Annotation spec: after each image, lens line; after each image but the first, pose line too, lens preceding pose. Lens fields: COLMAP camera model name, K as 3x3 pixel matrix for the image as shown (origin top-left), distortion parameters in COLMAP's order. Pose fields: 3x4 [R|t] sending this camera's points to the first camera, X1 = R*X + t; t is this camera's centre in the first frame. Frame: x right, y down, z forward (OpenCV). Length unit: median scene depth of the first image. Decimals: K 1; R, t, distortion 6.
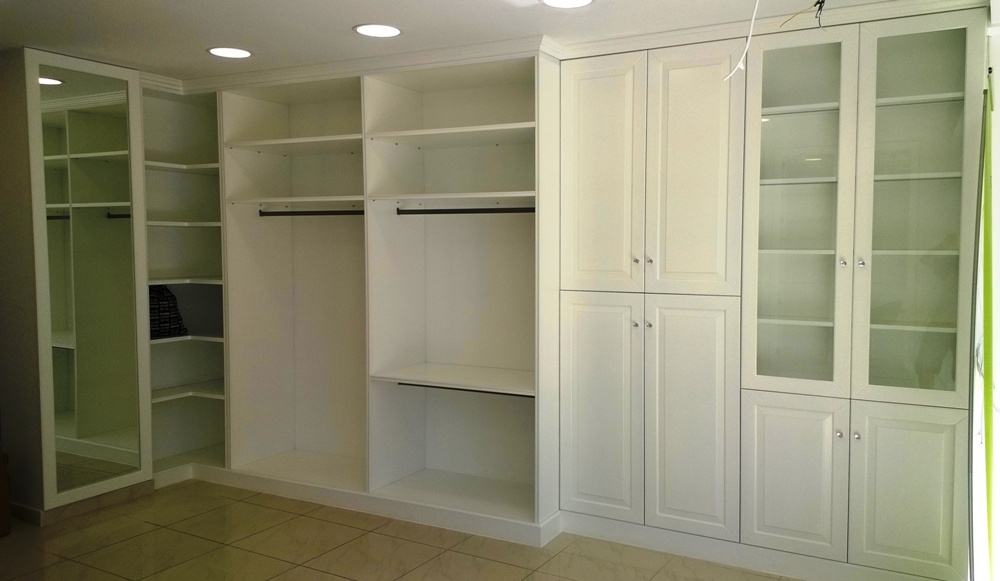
lens RADIAL K [[815.4, 0, 497.6], [0, 815.4, 288.0], [0, 0, 1]] dist [0.100606, -0.020771]
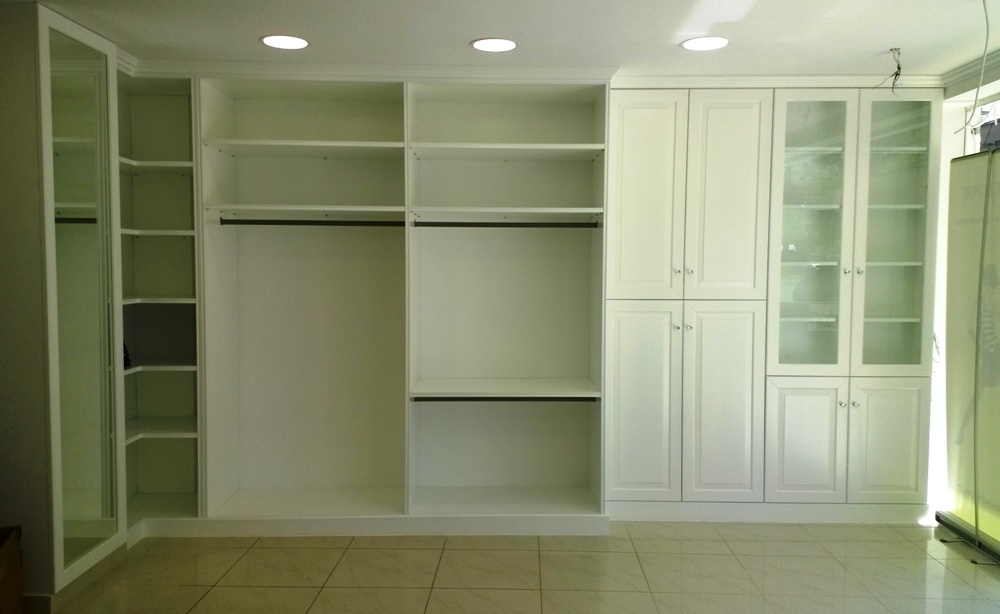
lens RADIAL K [[836.5, 0, 501.0], [0, 836.5, 306.8], [0, 0, 1]] dist [0.090113, 0.008063]
pose [[0.871347, -0.024694, 0.490045, -0.607050], [0.025315, 0.999665, 0.005363, 0.003039], [-0.490013, 0.007732, 0.871681, 0.094801]]
